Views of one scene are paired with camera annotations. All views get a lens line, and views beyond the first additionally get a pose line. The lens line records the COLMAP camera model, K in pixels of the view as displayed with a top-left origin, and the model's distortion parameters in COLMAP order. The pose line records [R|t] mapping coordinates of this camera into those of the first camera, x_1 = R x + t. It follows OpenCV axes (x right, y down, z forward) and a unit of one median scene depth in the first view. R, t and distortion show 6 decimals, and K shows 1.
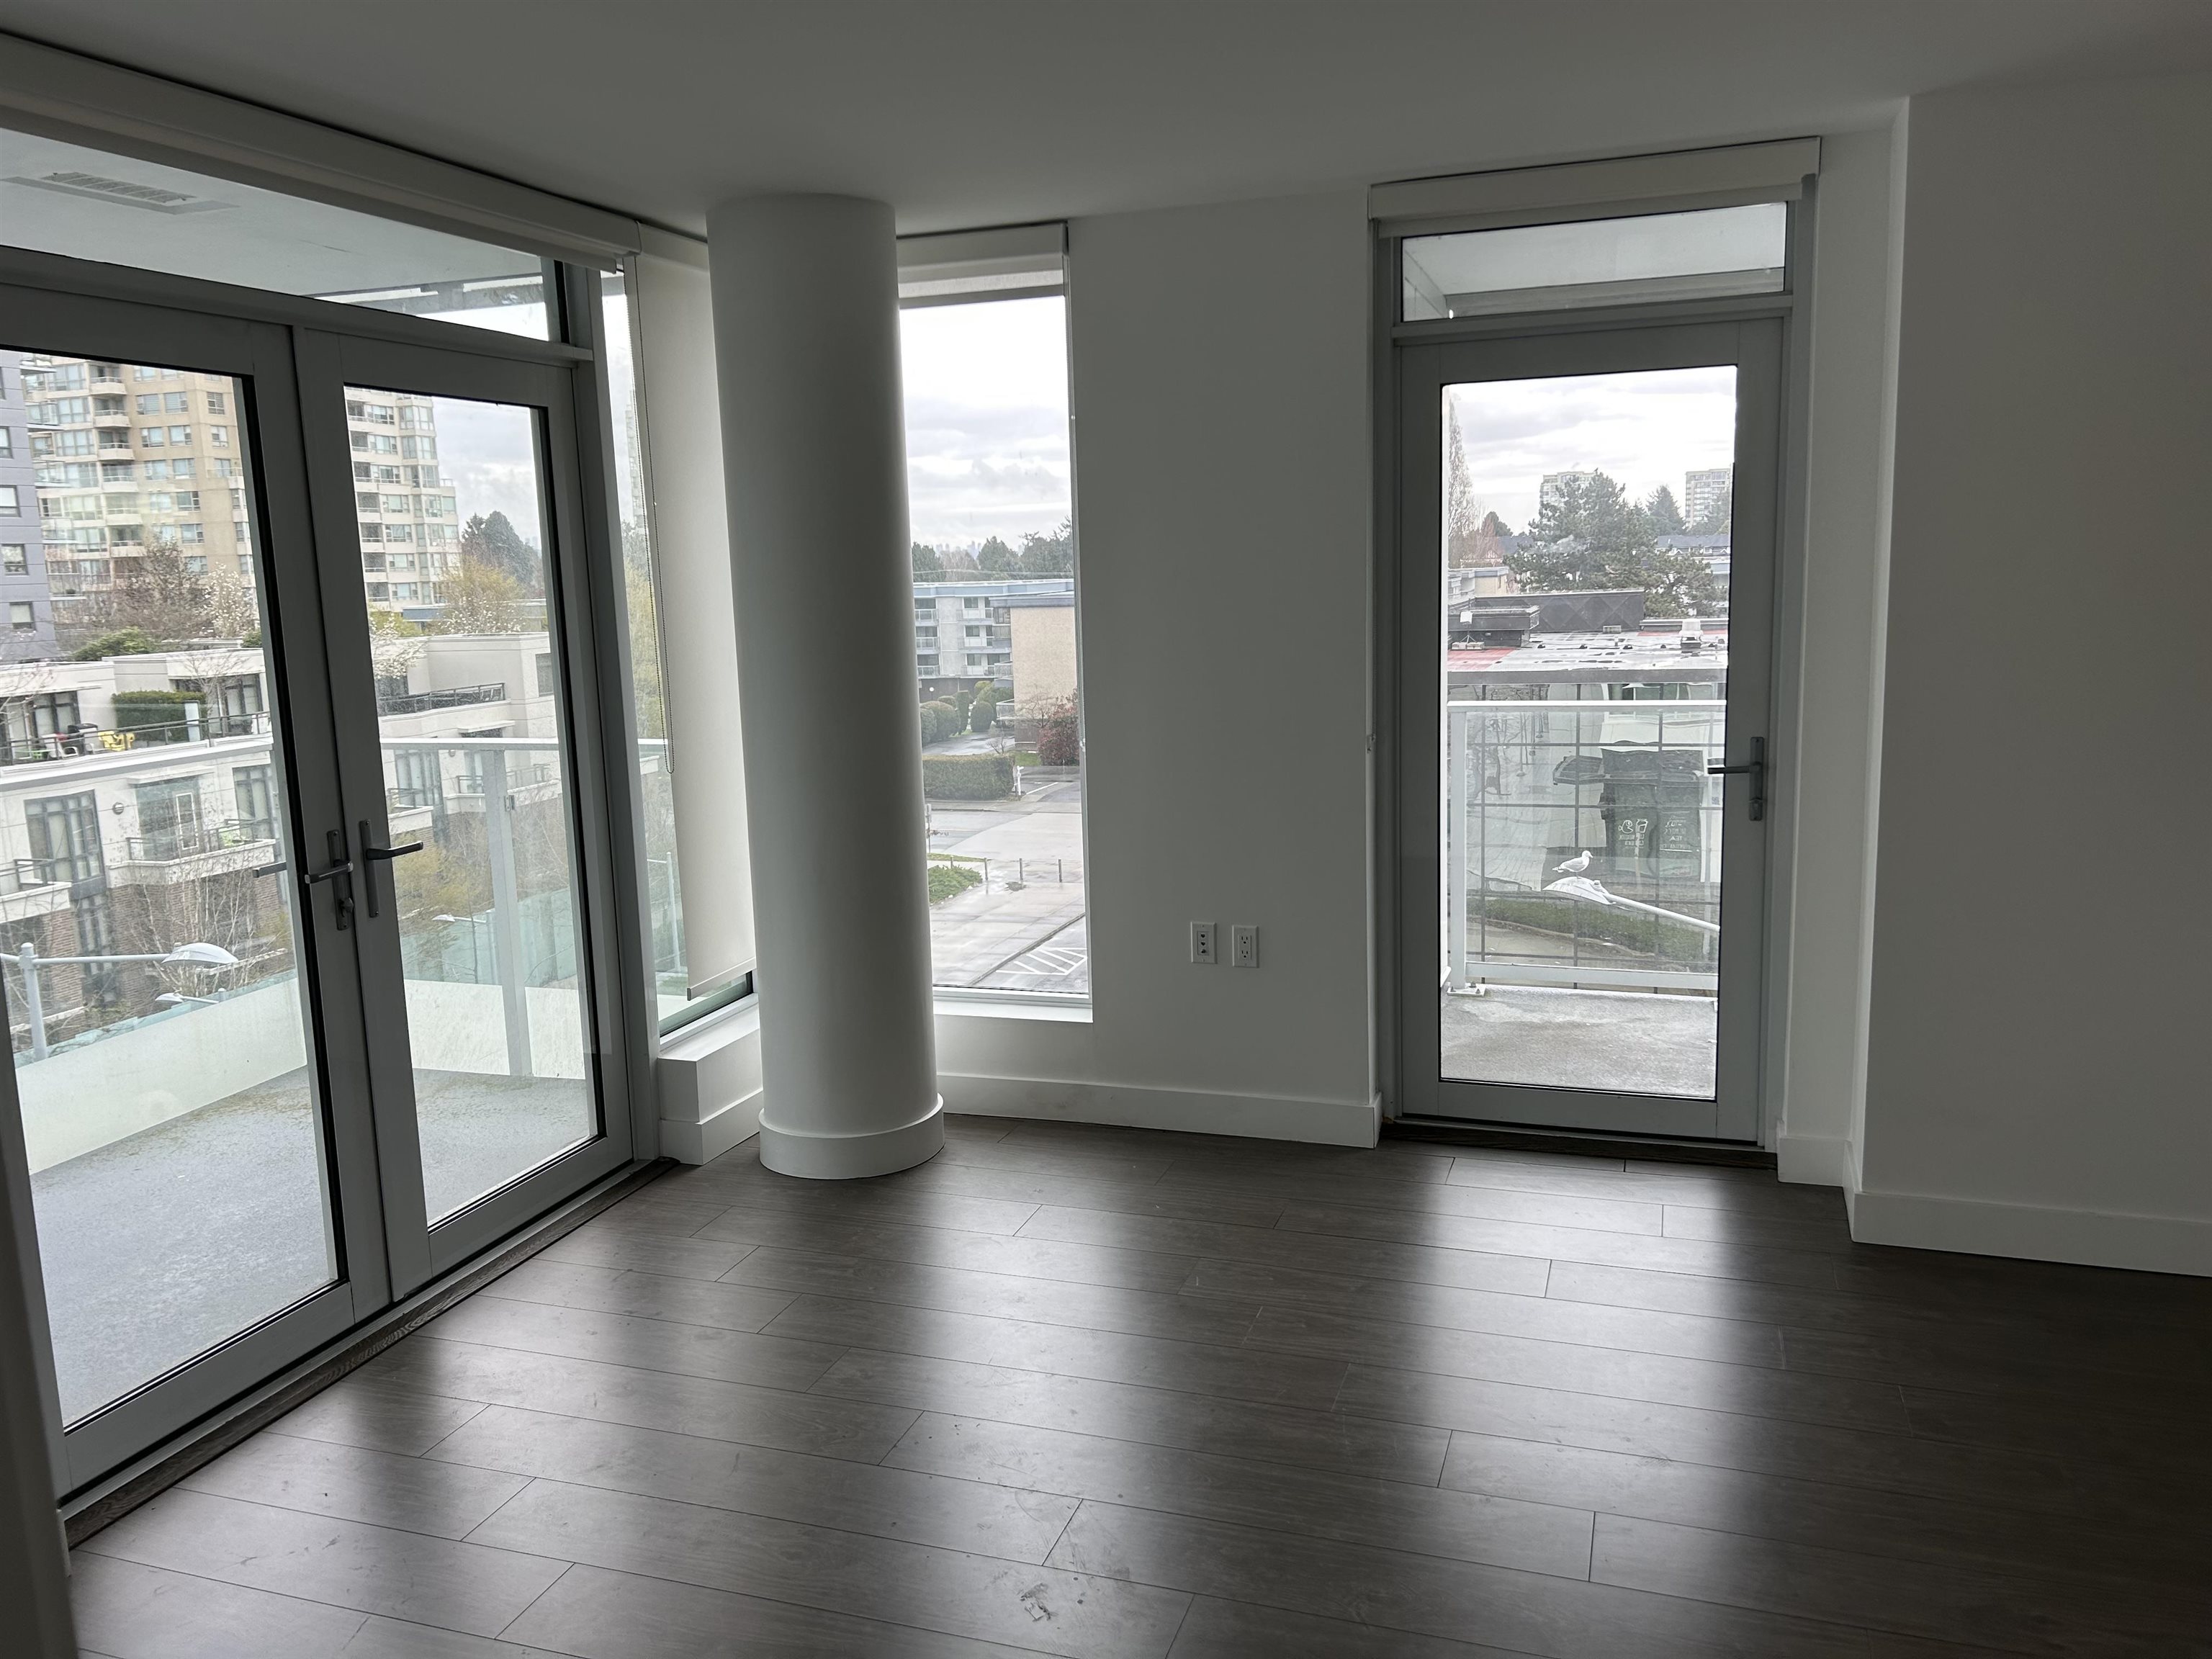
lens RADIAL K [[1652.6, 0, 1097.5], [0, 1652.6, 813.4], [0, 0, 1]] dist [0.093907, -0.098370]
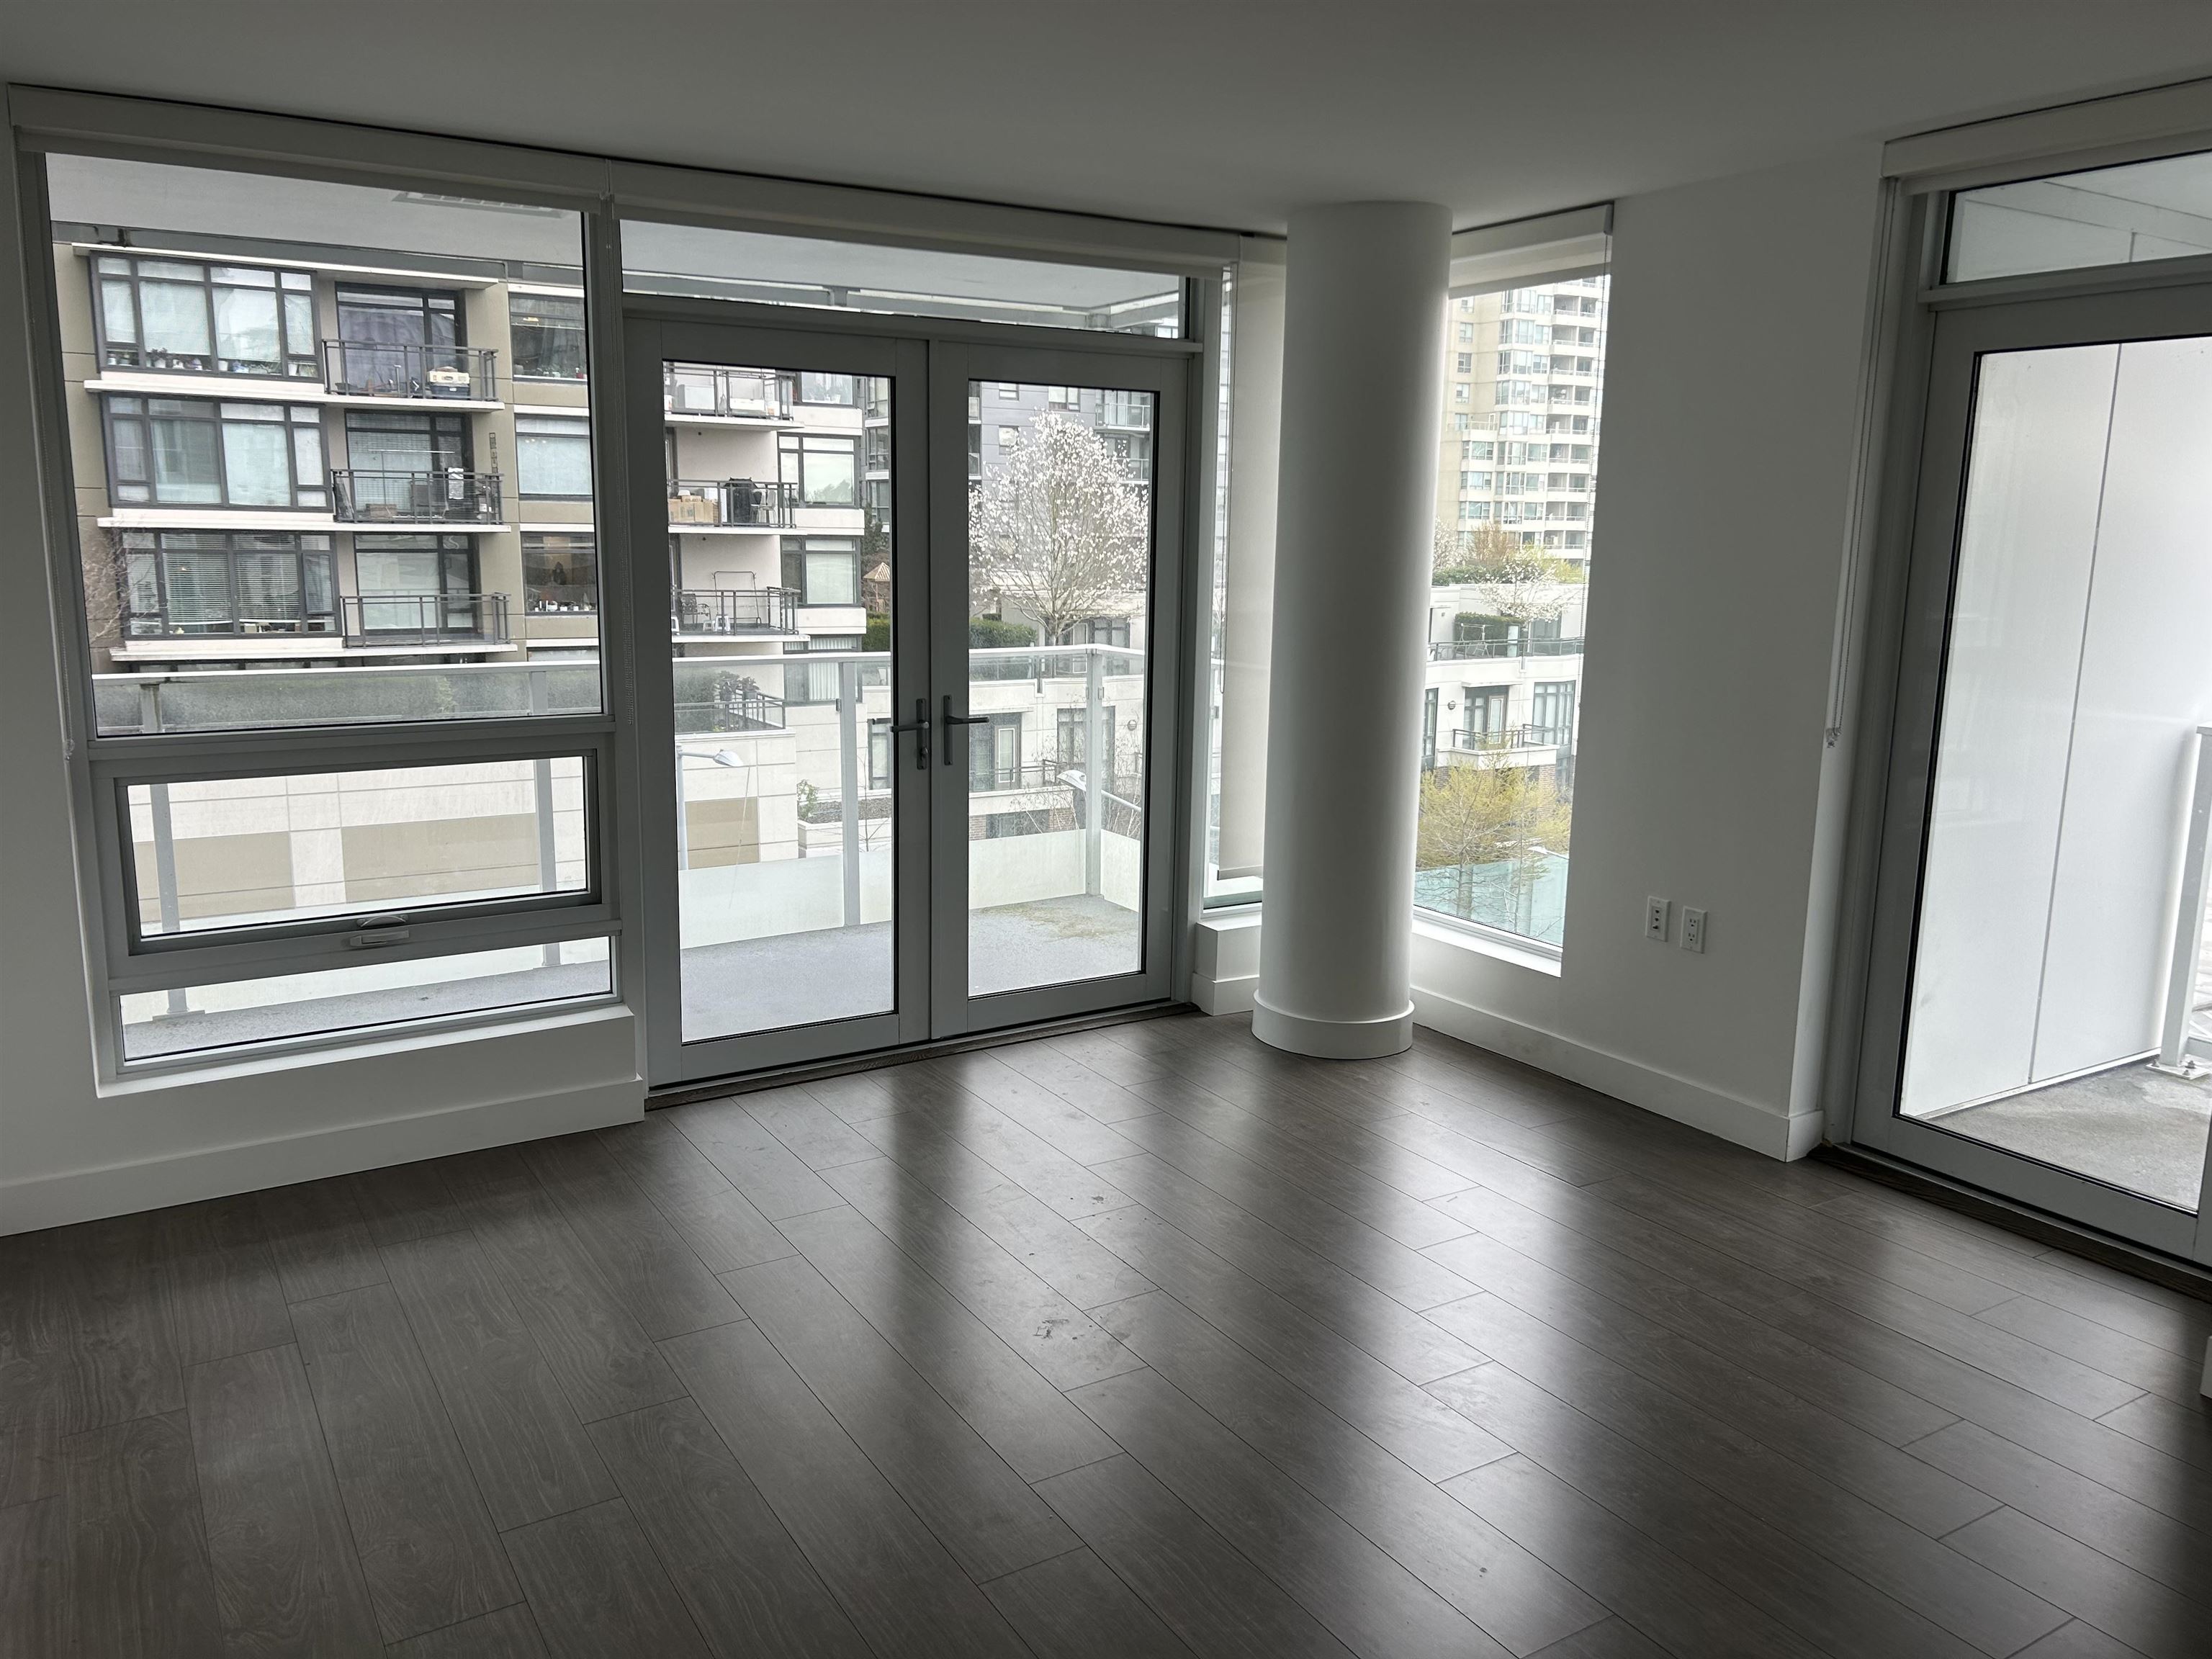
lens RADIAL K [[1652.6, 0, 1097.5], [0, 1652.6, 813.4], [0, 0, 1]] dist [0.093907, -0.098370]
pose [[0.772276, 0.151967, -0.616843, 0.432870], [-0.134765, 0.988058, 0.074697, -0.014964], [0.620828, 0.025442, 0.783534, -0.003611]]
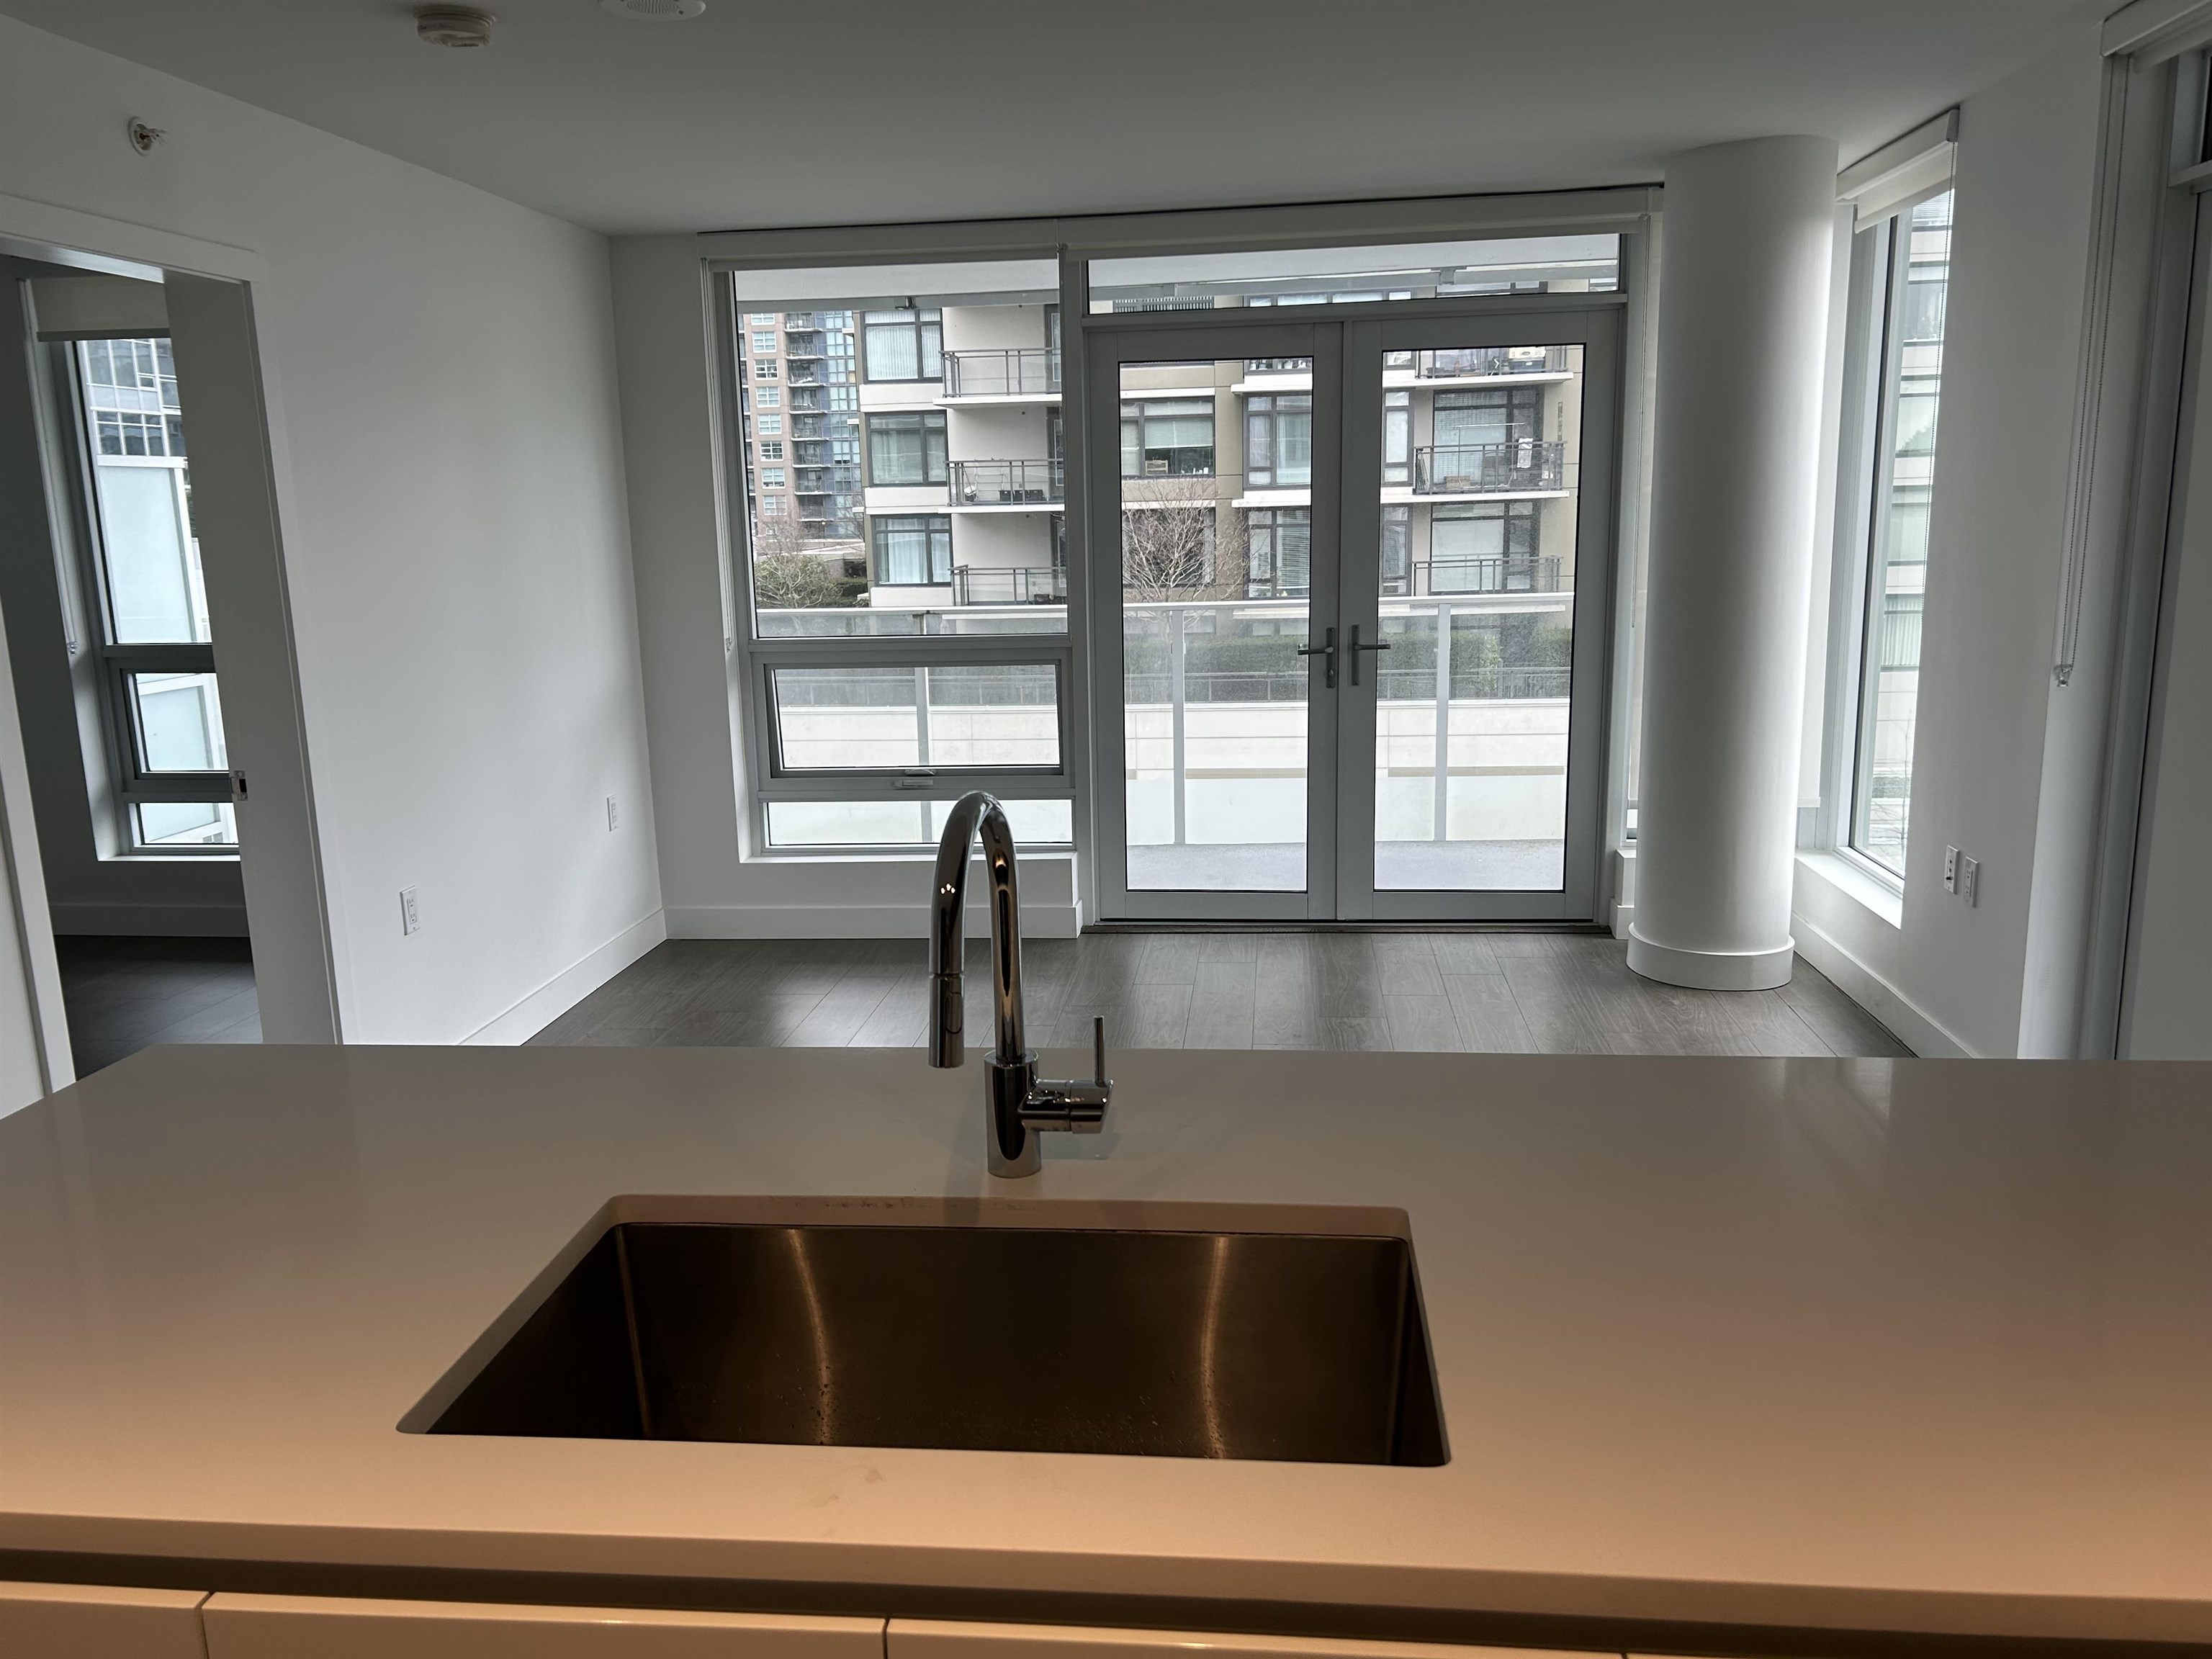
lens RADIAL K [[1652.6, 0, 1097.5], [0, 1652.6, 813.4], [0, 0, 1]] dist [0.093907, -0.098370]
pose [[0.233642, 0.210909, -0.949173, 0.884698], [-0.130797, 0.974136, 0.184259, -0.067187], [0.963485, 0.081098, 0.255185, 0.293348]]
